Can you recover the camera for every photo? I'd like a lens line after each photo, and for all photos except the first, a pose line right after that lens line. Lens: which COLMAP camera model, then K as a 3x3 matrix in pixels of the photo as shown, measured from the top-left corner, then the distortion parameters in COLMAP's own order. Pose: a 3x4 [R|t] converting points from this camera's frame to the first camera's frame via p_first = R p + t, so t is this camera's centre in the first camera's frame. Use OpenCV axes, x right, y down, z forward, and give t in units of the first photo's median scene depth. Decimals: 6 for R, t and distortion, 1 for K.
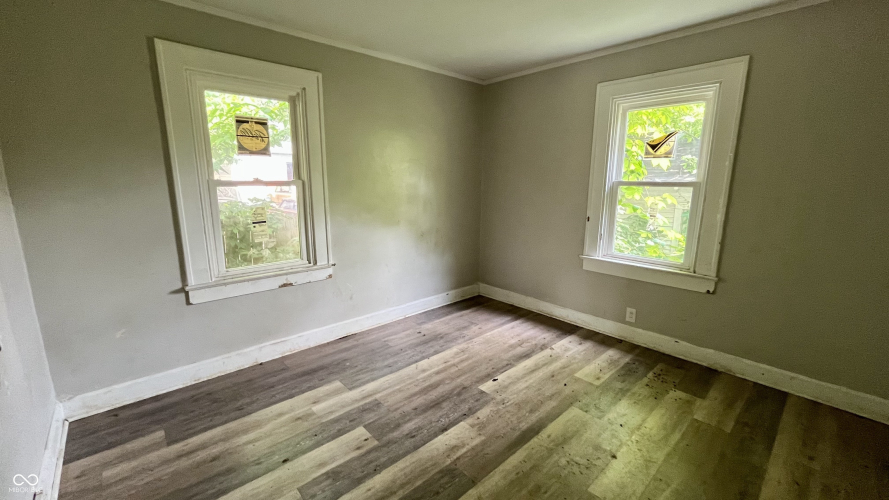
lens RADIAL K [[360.9, 0, 445.1], [0, 360.9, 251.9], [0, 0, 1]] dist [-0.000234, 0.000087]
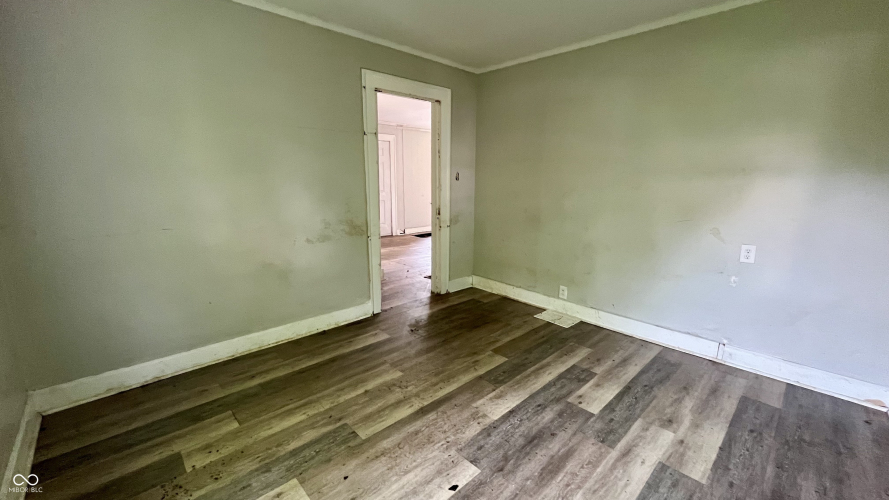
lens RADIAL K [[360.9, 0, 443.9], [0, 360.9, 250.0], [0, 0, 1]] dist [-0.000234, 0.000087]
pose [[-0.999763, -0.009856, -0.019398, 0.204407], [-0.016664, 0.920086, 0.391361, -0.305859], [0.013991, 0.391592, -0.920033, 1.684189]]
